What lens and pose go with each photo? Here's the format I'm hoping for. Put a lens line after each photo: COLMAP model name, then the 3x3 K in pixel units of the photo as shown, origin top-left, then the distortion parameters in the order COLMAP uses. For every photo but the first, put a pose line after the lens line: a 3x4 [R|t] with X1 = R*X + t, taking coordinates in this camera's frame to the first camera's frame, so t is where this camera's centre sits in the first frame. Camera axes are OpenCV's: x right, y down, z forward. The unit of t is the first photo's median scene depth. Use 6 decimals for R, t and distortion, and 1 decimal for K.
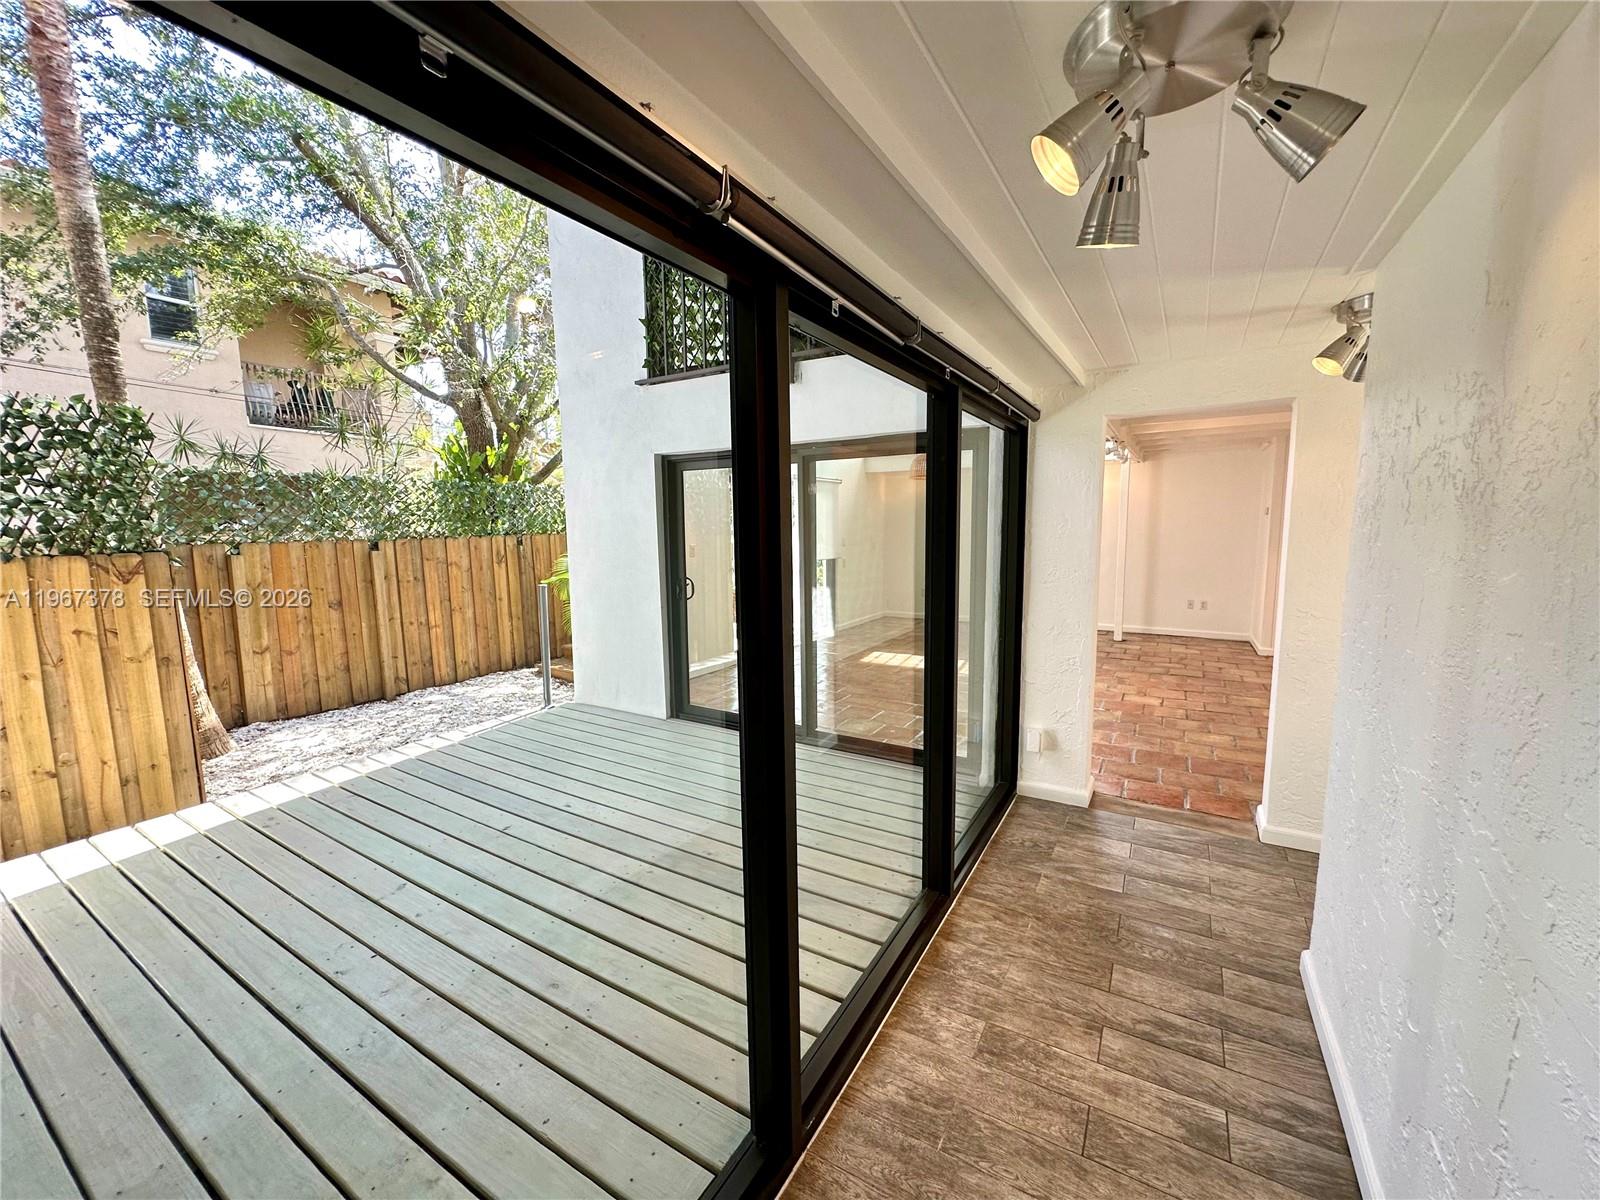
lens RADIAL K [[638.1, 0, 802.0], [0, 638.1, 602.3], [0, 0, 1]] dist [-0.006063, 0.000678]
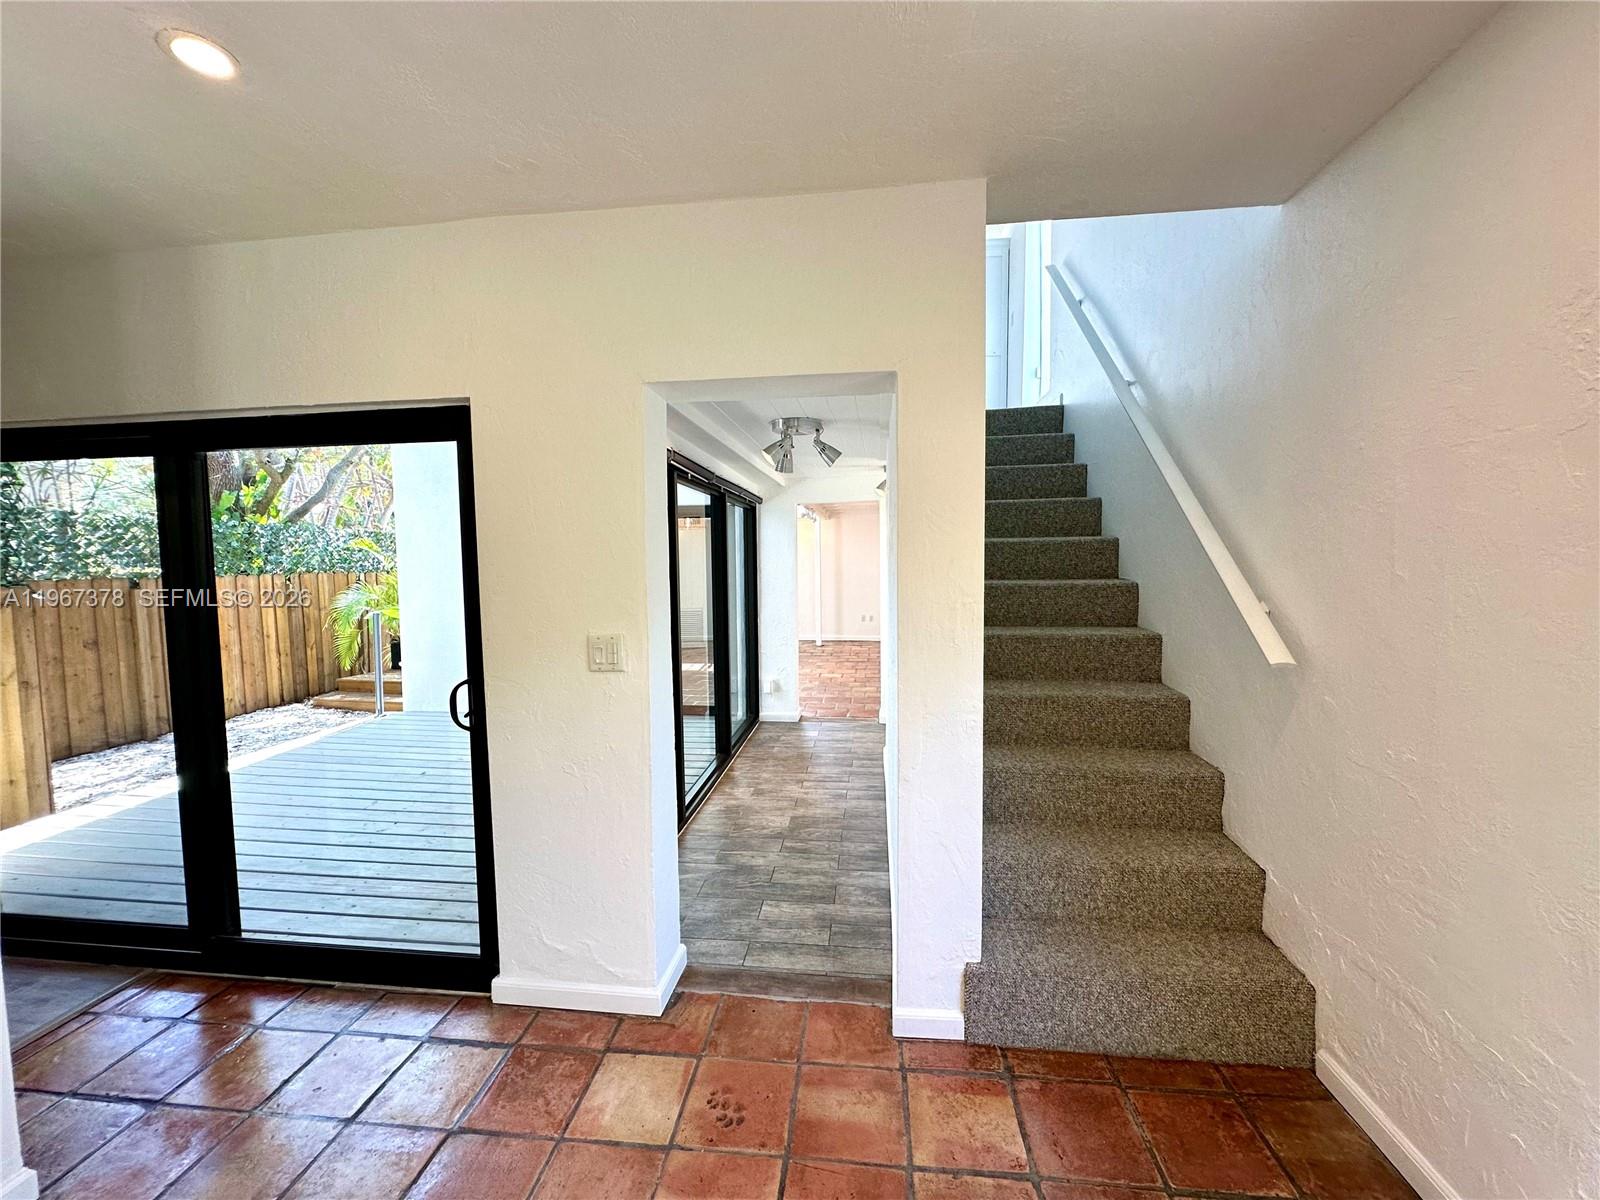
lens RADIAL K [[638.1, 0, 800.8], [0, 638.1, 602.3], [0, 0, 1]] dist [-0.006063, 0.000678]
pose [[0.913873, -0.024380, 0.405267, -0.213374], [0.050279, 0.997308, -0.053382, 0.075925], [-0.402874, 0.069161, 0.912639, -0.541043]]
